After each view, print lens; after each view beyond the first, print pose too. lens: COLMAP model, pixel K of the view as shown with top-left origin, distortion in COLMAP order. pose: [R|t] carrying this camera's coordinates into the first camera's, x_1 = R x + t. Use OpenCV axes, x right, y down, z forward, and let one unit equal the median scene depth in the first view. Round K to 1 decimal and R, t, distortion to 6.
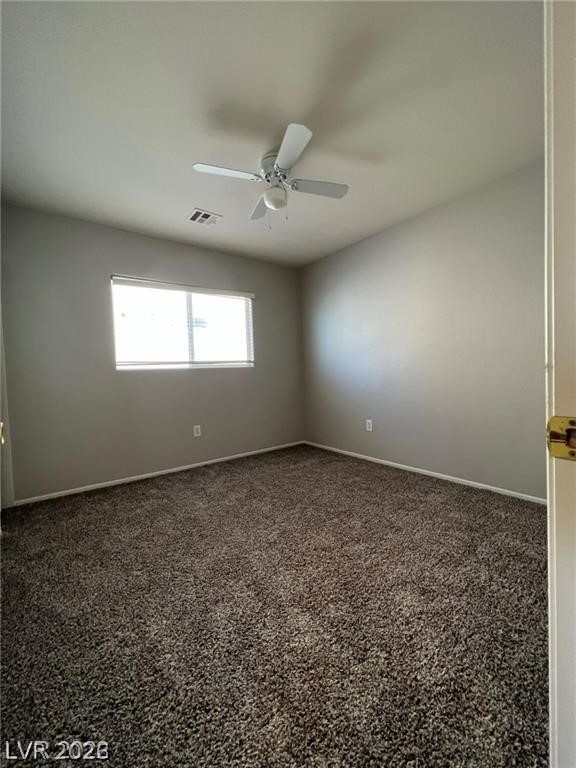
lens RADIAL K [[304.9, 0, 290.9], [0, 304.9, 380.6], [0, 0, 1]] dist [-0.003298, 0.000876]
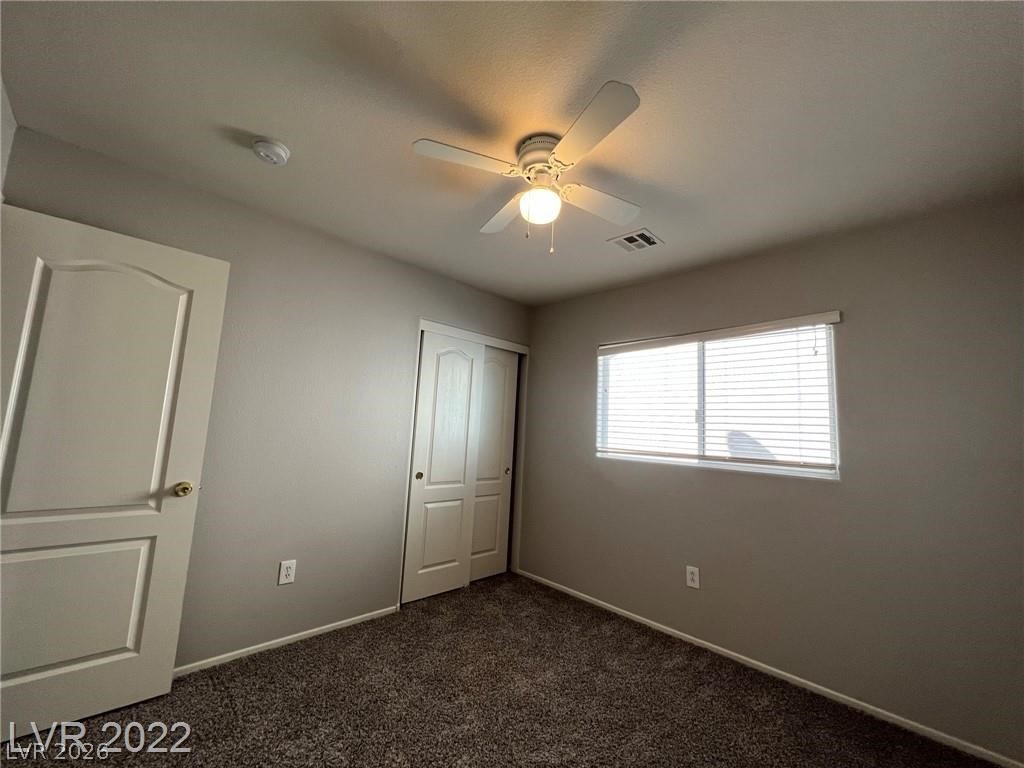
lens RADIAL K [[406.5, 0, 511.3], [0, 406.5, 381.5], [0, 0, 1]] dist [-0.003298, 0.000876]
pose [[0.123704, -0.080980, -0.989009, 0.594541], [-0.085135, 0.992124, -0.091884, -0.138488], [0.988660, 0.095566, 0.115835, 0.717993]]
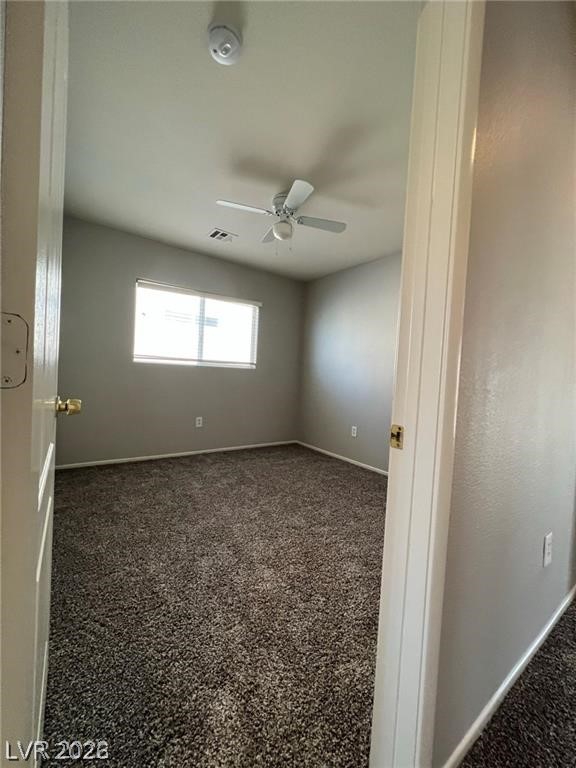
lens RADIAL K [[304.9, 0, 291.1], [0, 304.9, 380.7], [0, 0, 1]] dist [-0.003298, 0.000876]
pose [[0.995882, 0.089050, -0.016989, 0.044035], [-0.089131, 0.996012, -0.004080, -0.014571], [0.016558, 0.005577, 0.999847, -0.145930]]
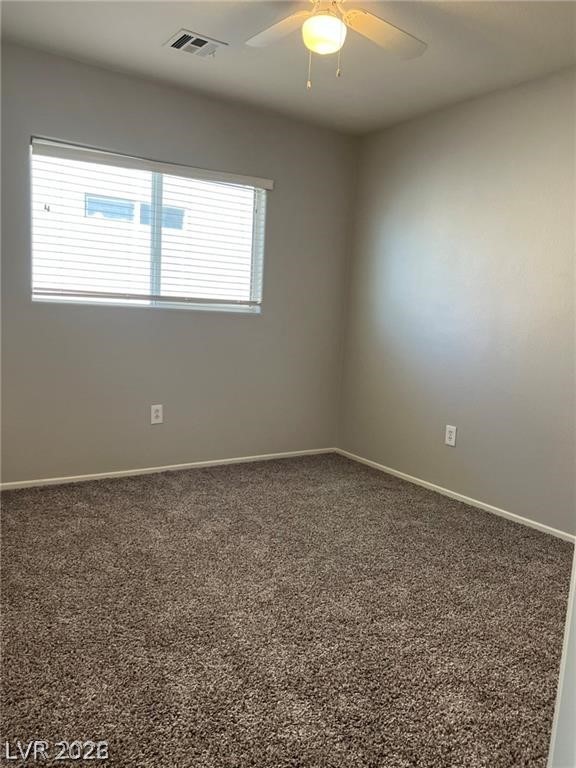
lens RADIAL K [[574.7, 0, 286.8], [0, 574.7, 384.3], [0, 0, 1]] dist [0.034294, -0.037993]
pose [[0.993353, 0.097754, -0.060781, 0.009847], [-0.091214, 0.990553, 0.102394, -0.041490], [0.070216, -0.096169, 0.992885, -0.122952]]
